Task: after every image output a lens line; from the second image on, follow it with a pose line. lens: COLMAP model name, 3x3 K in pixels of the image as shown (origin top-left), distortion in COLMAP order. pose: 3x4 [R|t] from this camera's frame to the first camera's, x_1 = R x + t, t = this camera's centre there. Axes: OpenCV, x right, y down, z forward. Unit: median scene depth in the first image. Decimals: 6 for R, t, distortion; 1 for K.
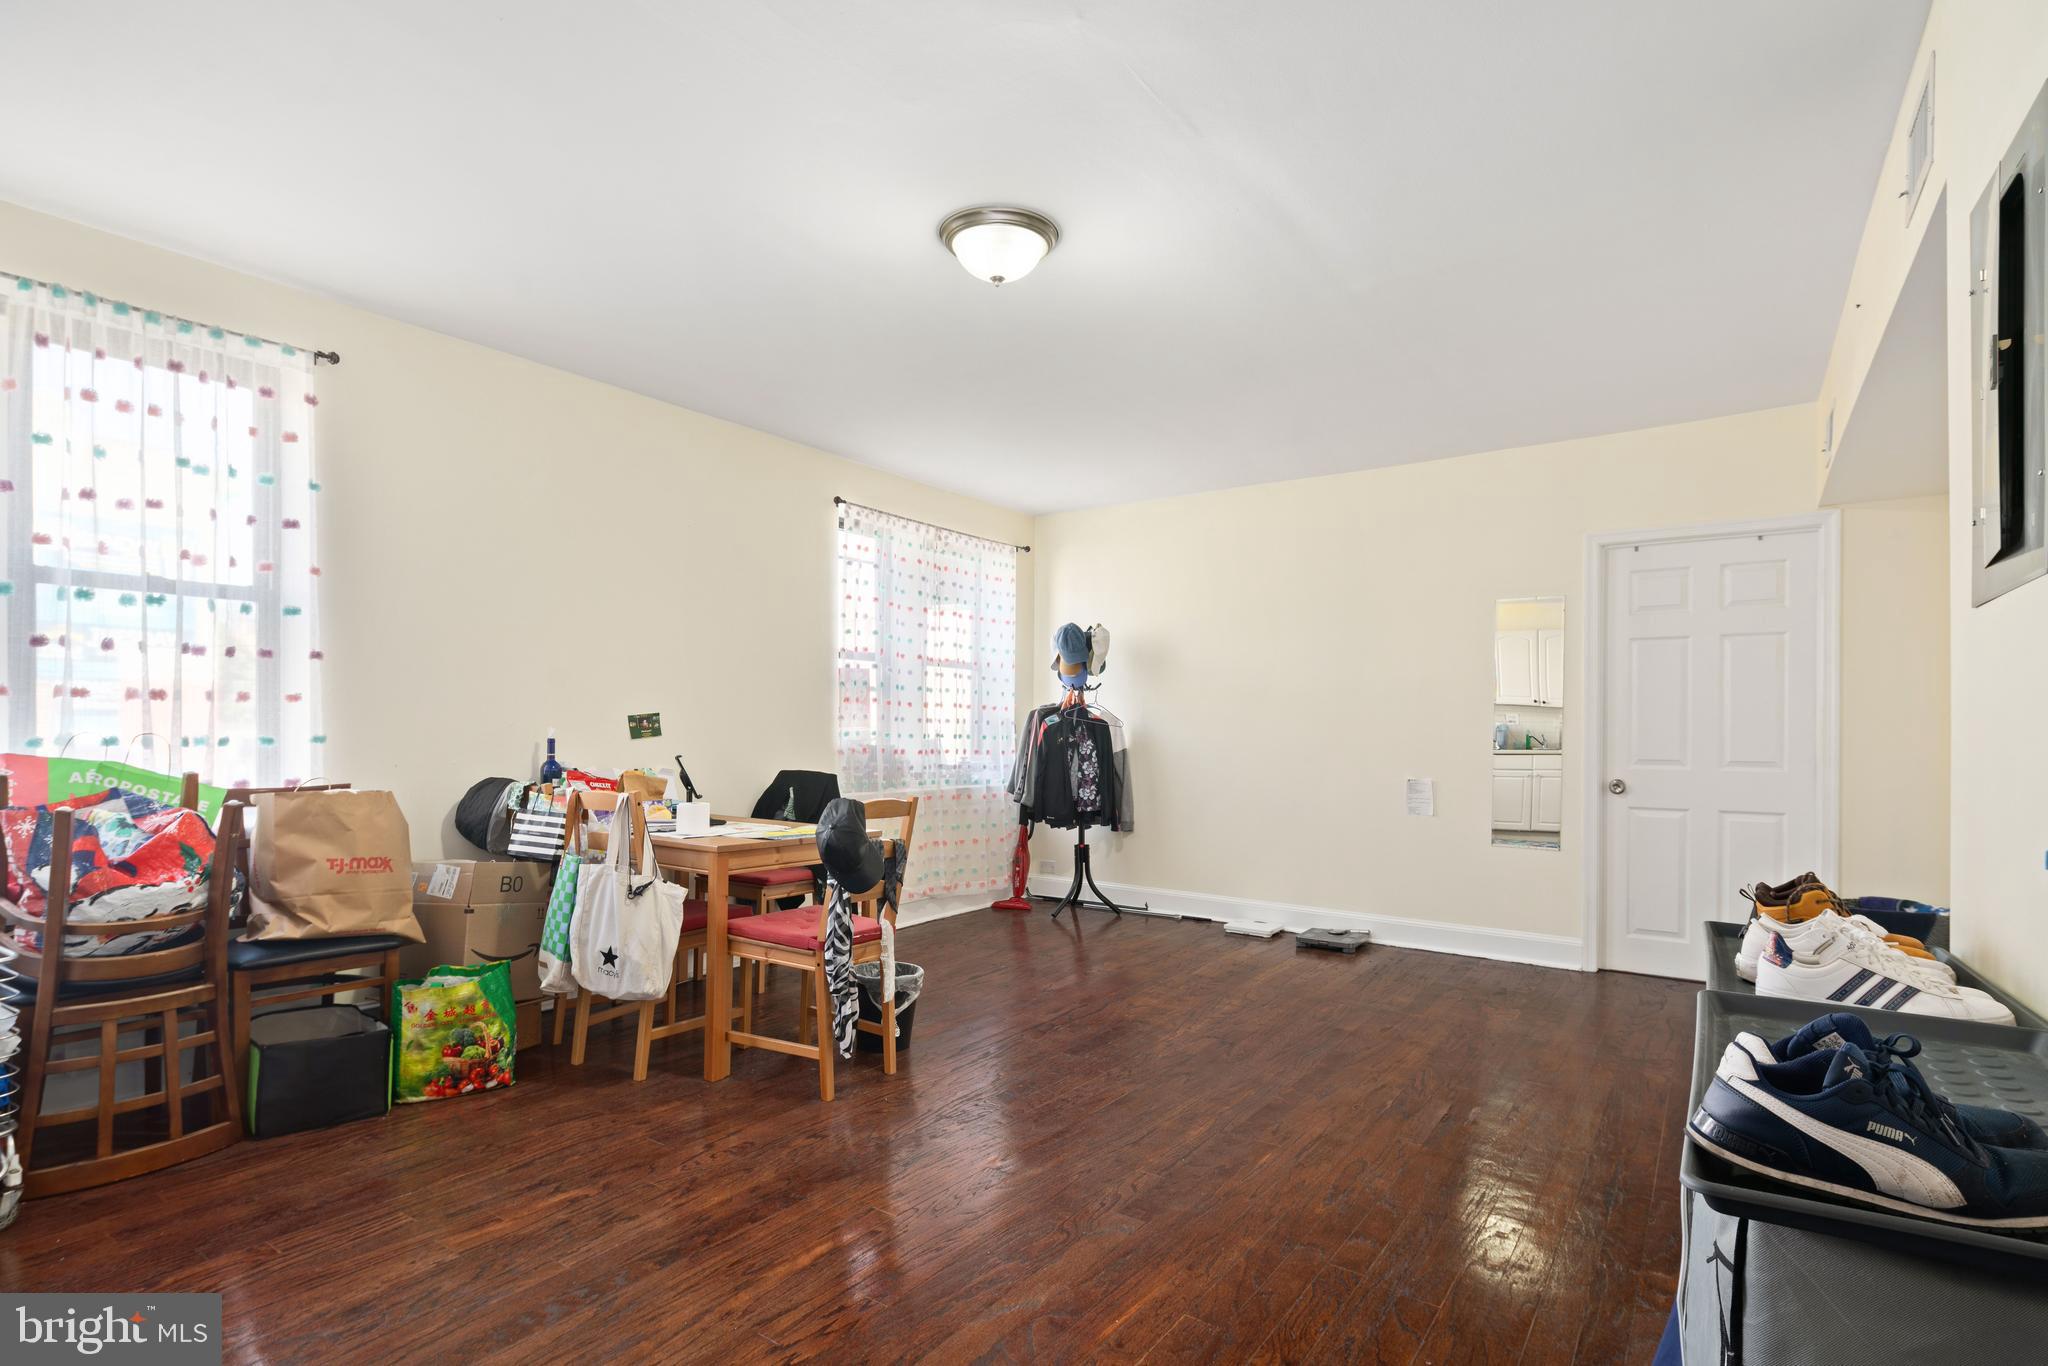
lens RADIAL K [[1004.4, 0, 1029.4], [0, 1004.4, 724.1], [0, 0, 1]] dist [0.000559, 0.000545]
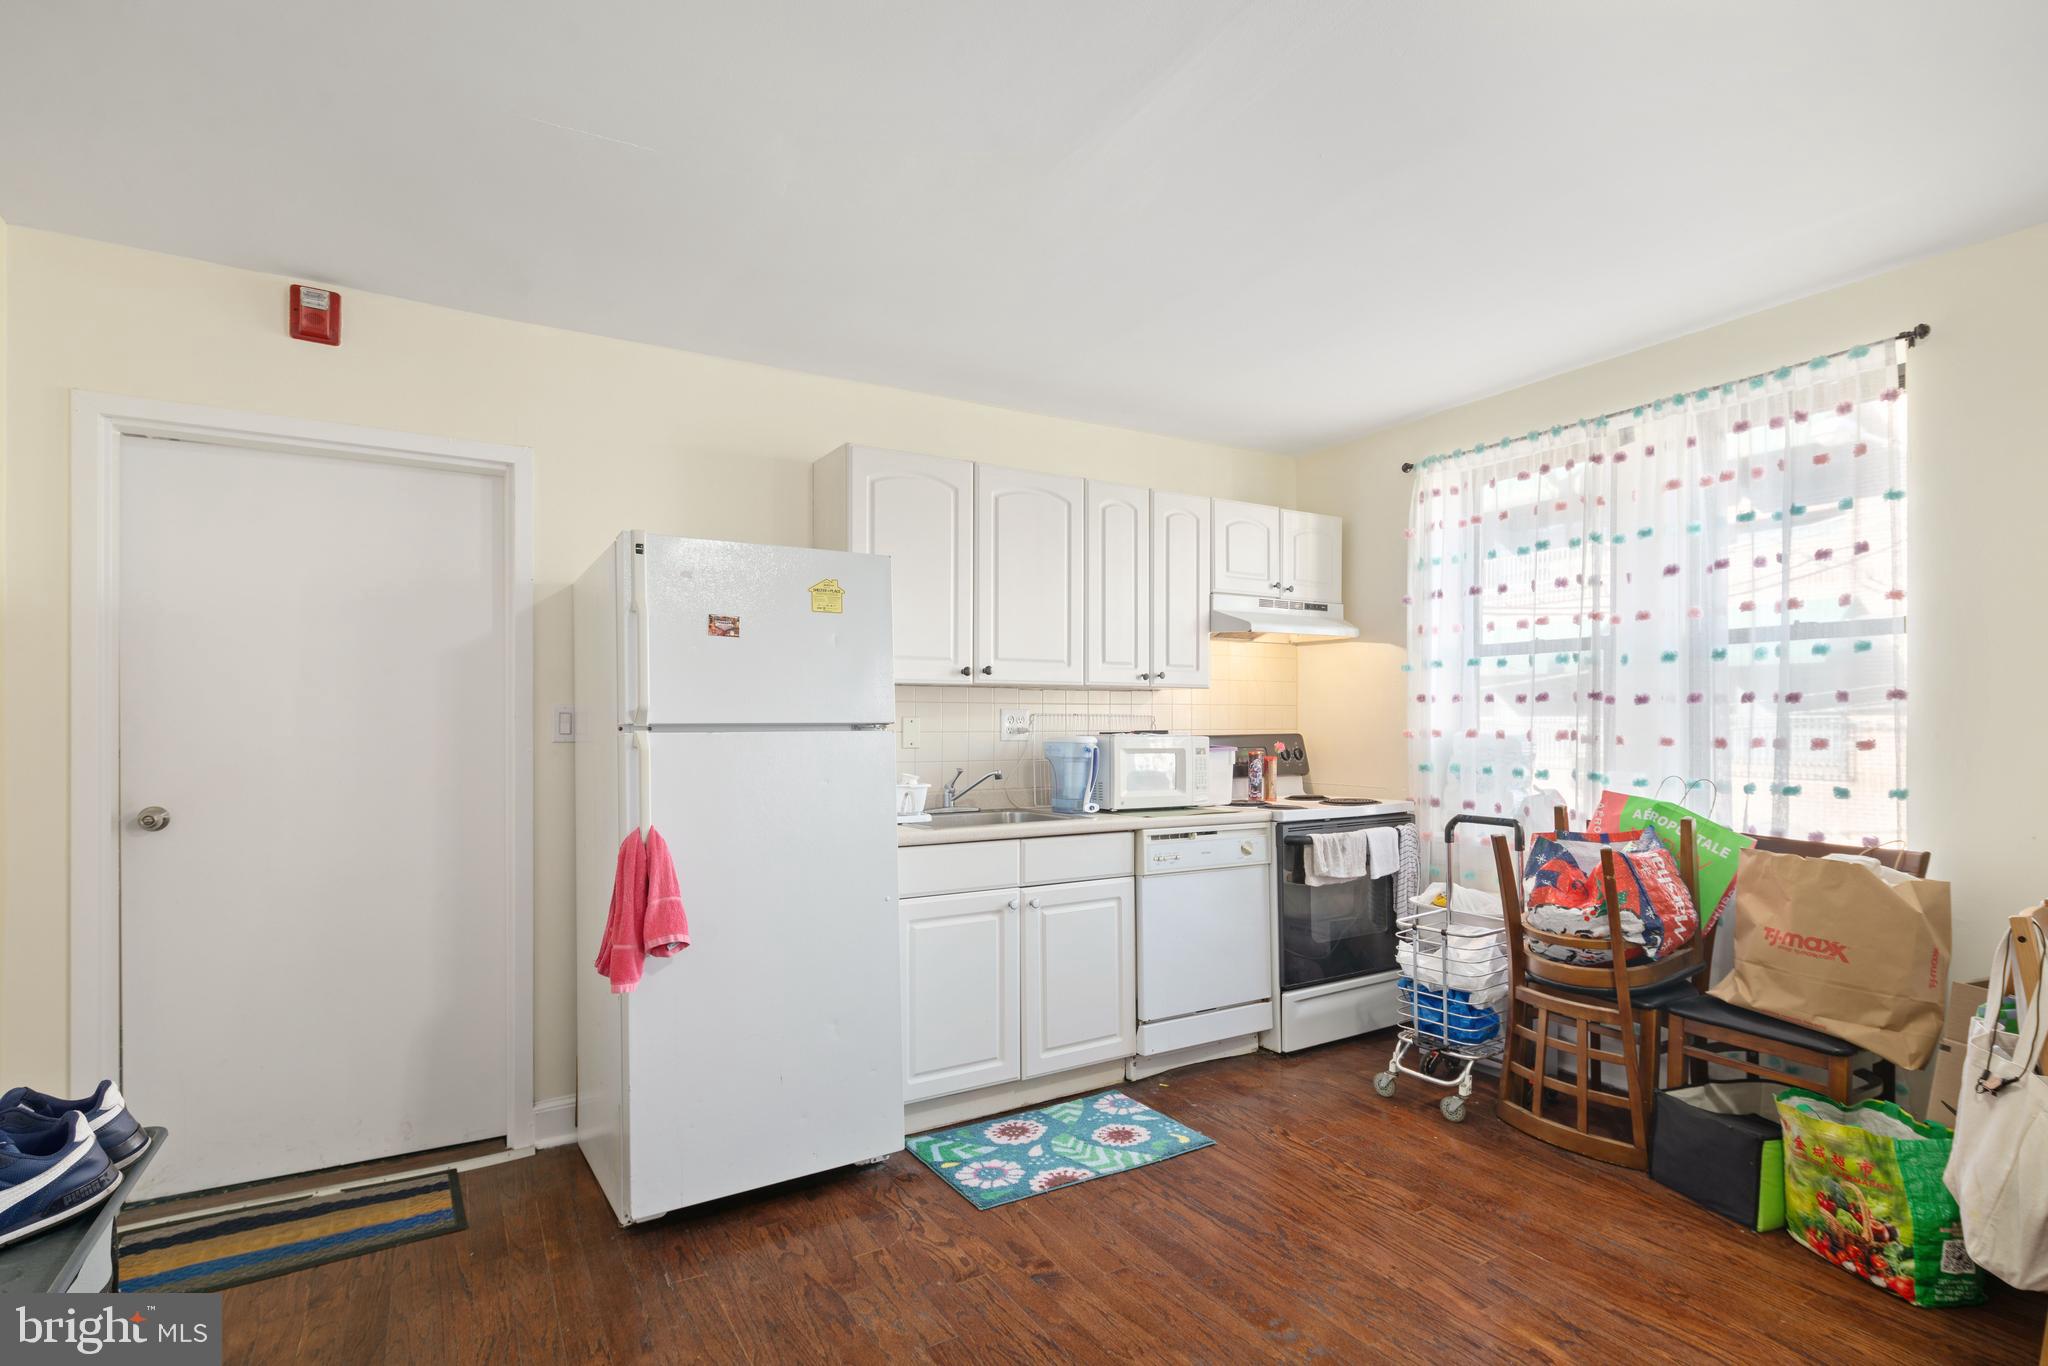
lens RADIAL K [[1004.4, 0, 1029.7], [0, 1004.4, 720.9], [0, 0, 1]] dist [0.000559, 0.000545]
pose [[-0.411575, -0.008362, -0.911337, 0.400100], [-0.005232, 0.999963, -0.006812, -0.041612], [0.911361, 0.001965, -0.411604, 0.765382]]
